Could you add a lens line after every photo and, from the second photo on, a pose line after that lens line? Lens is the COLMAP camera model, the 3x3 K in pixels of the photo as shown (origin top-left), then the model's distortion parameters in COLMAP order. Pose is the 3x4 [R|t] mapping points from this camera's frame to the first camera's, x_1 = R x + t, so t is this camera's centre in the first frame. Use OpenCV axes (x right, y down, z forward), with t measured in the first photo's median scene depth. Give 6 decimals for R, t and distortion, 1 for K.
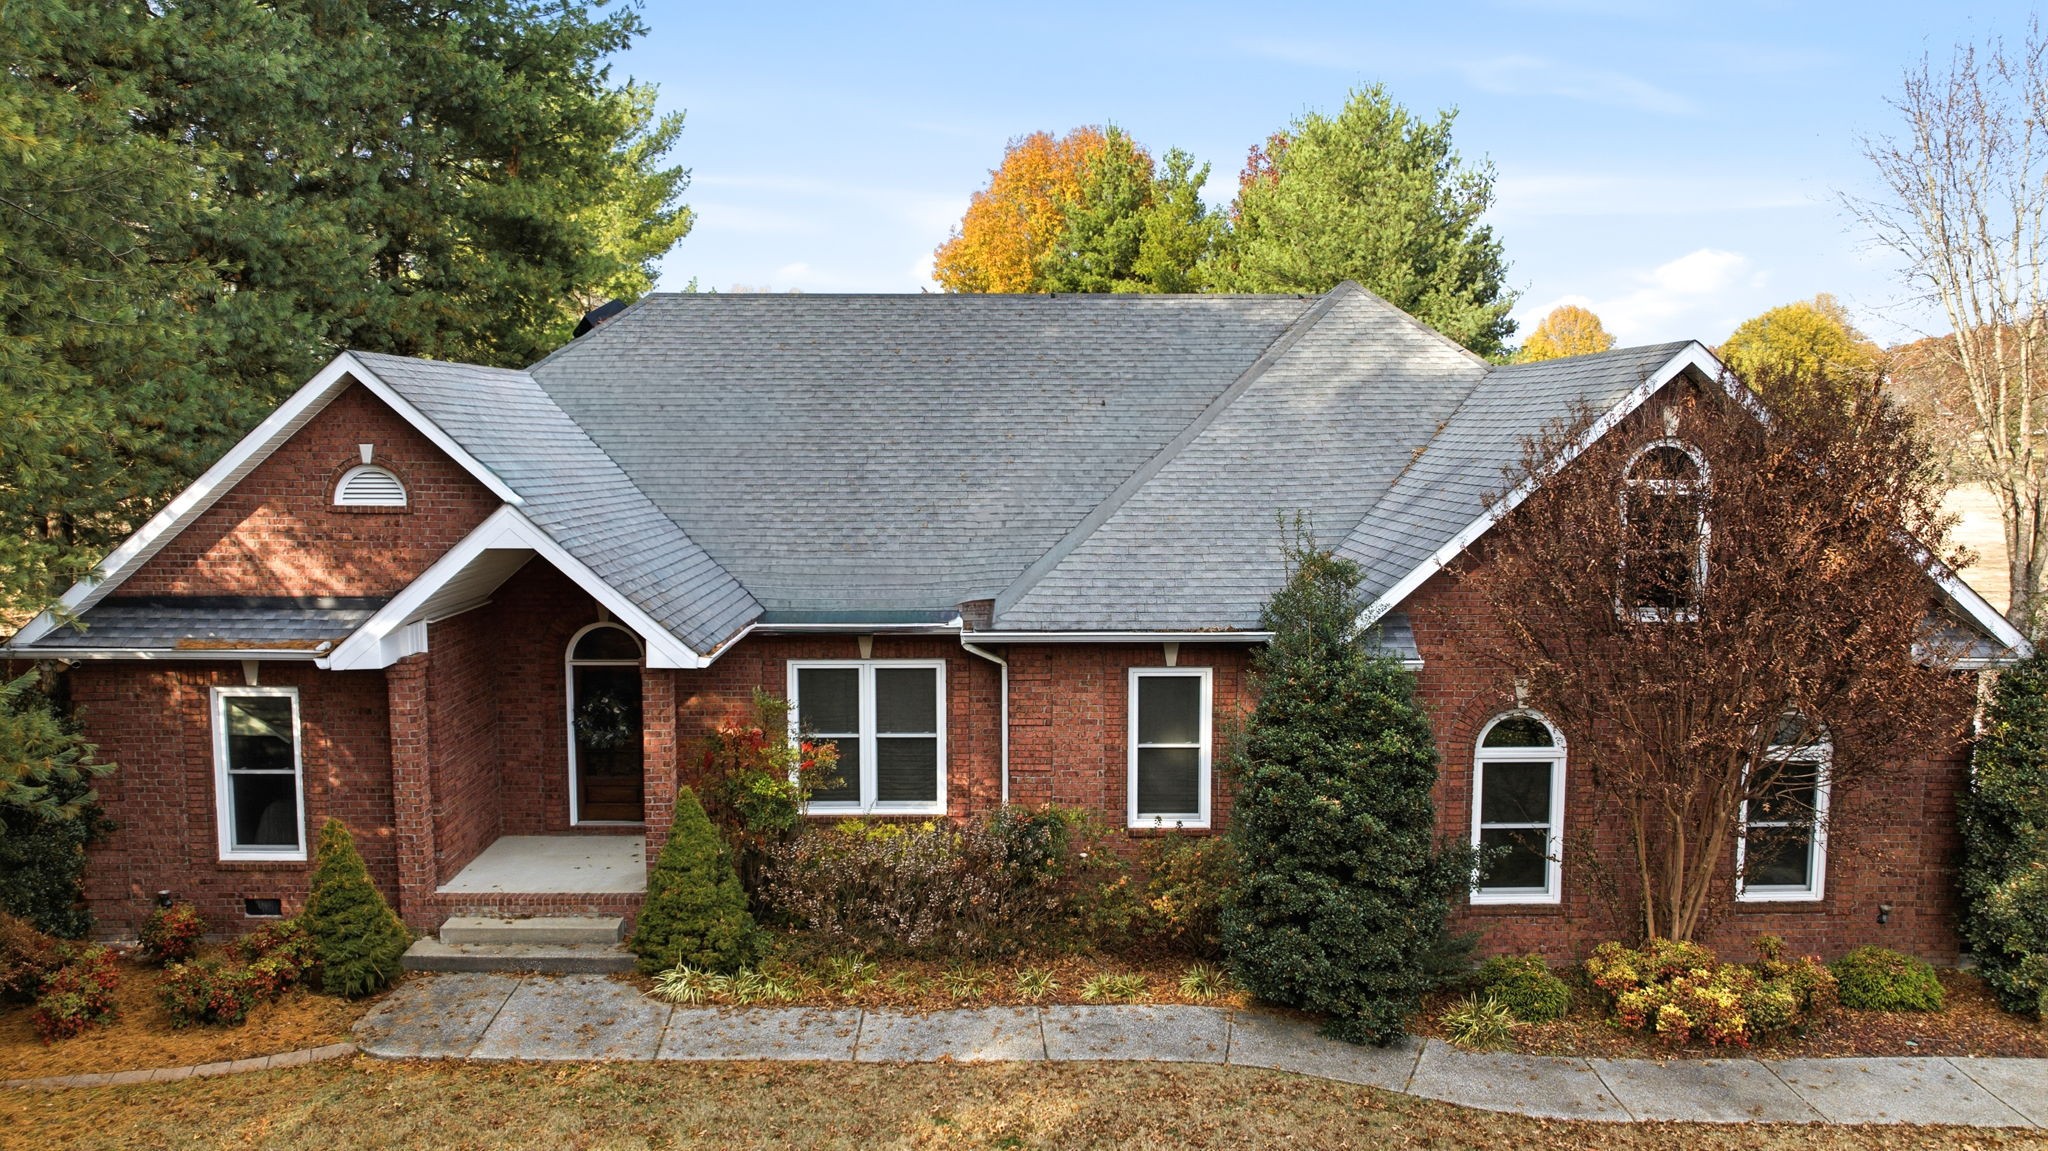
lens RADIAL K [[1437.4, 0, 1028.9], [0, 1437.4, 579.3], [0, 0, 1]] dist [-0.012486, 0.000114]
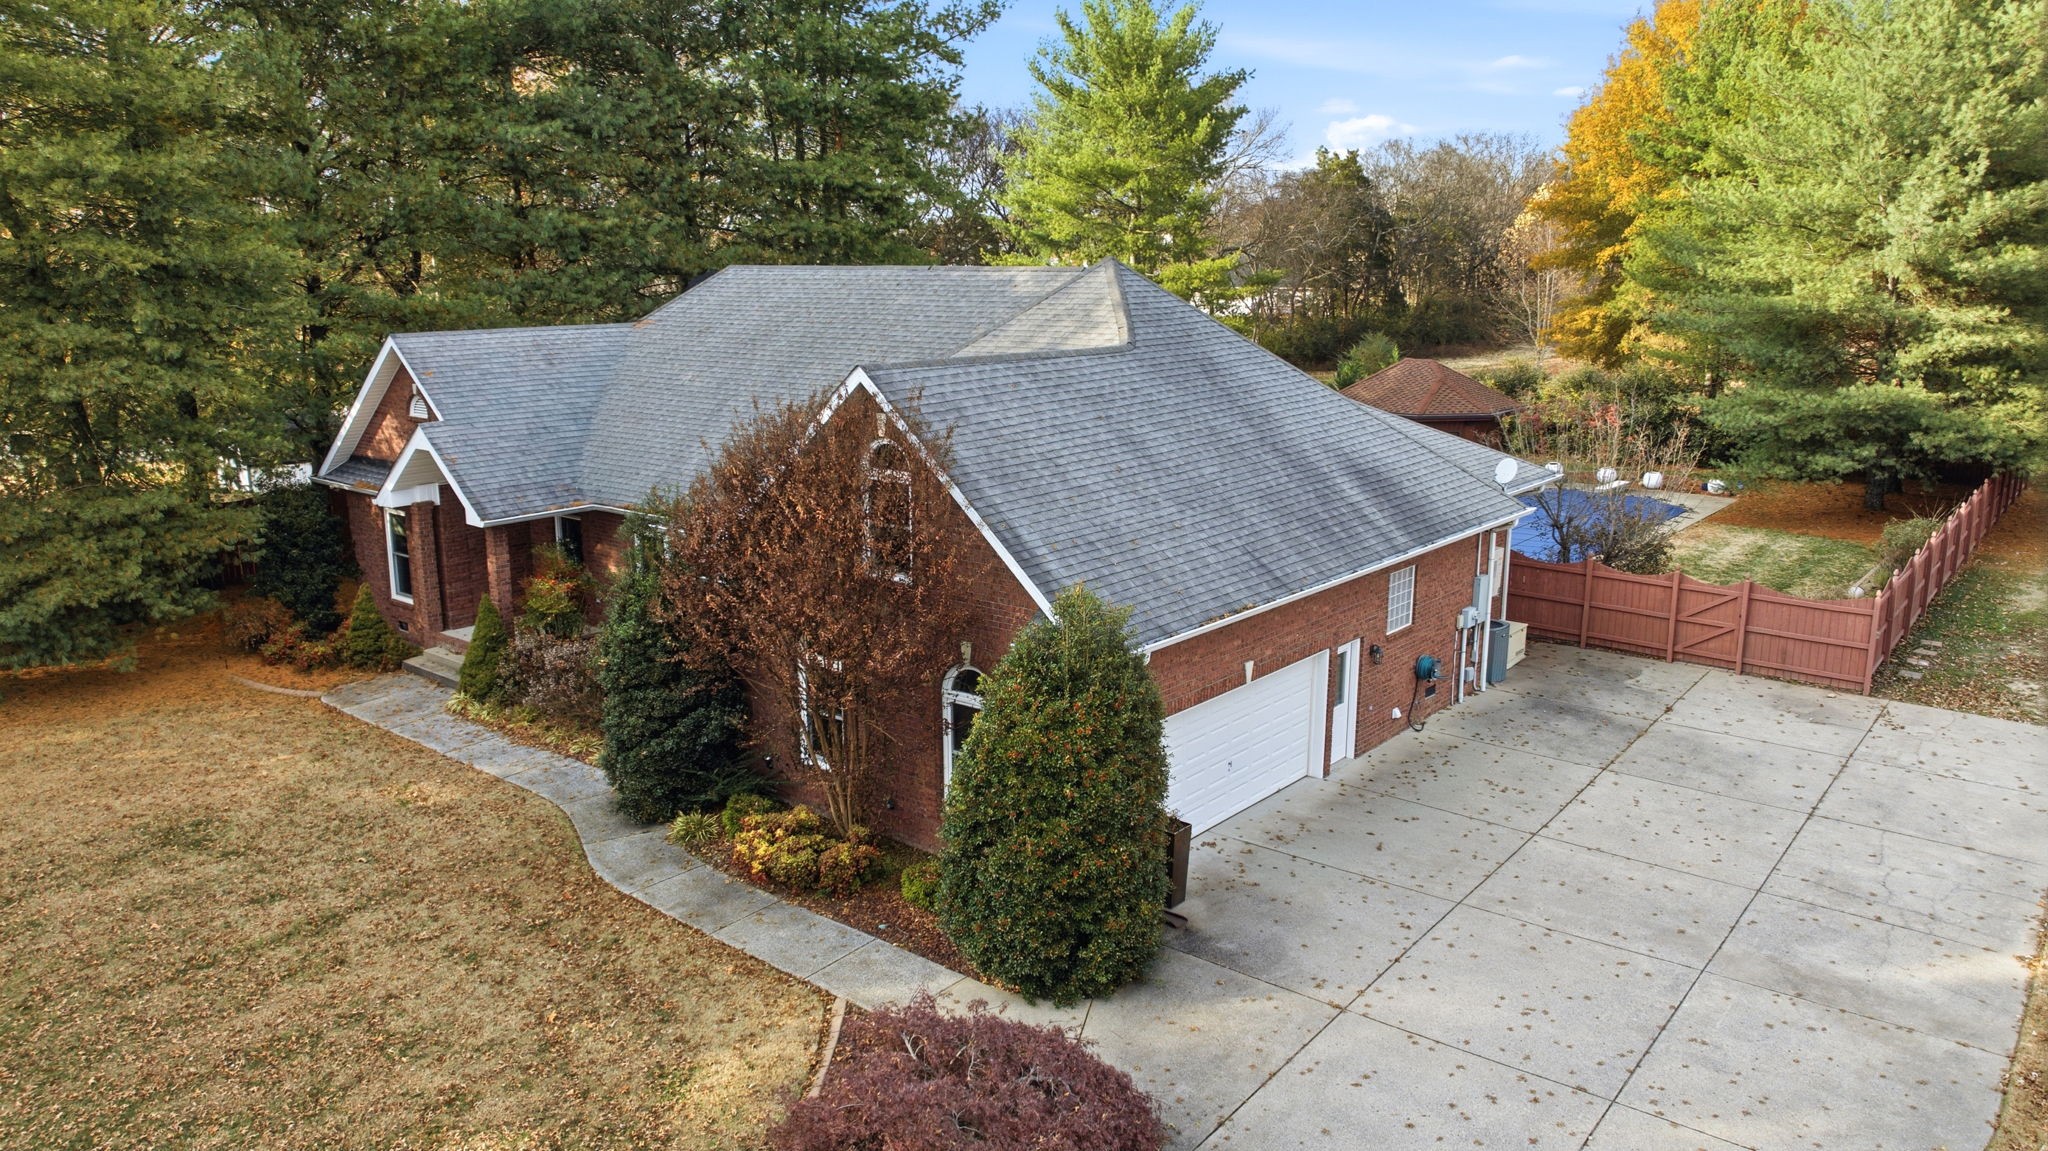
lens RADIAL K [[1437.4, 0, 1028.5], [0, 1437.4, 571.5], [0, 0, 1]] dist [-0.012486, 0.000114]
pose [[0.758124, 0.136590, -0.637645, 1.431671], [-0.067607, 0.989011, 0.131476, -0.163059], [0.648596, -0.056566, 0.759028, 0.115491]]
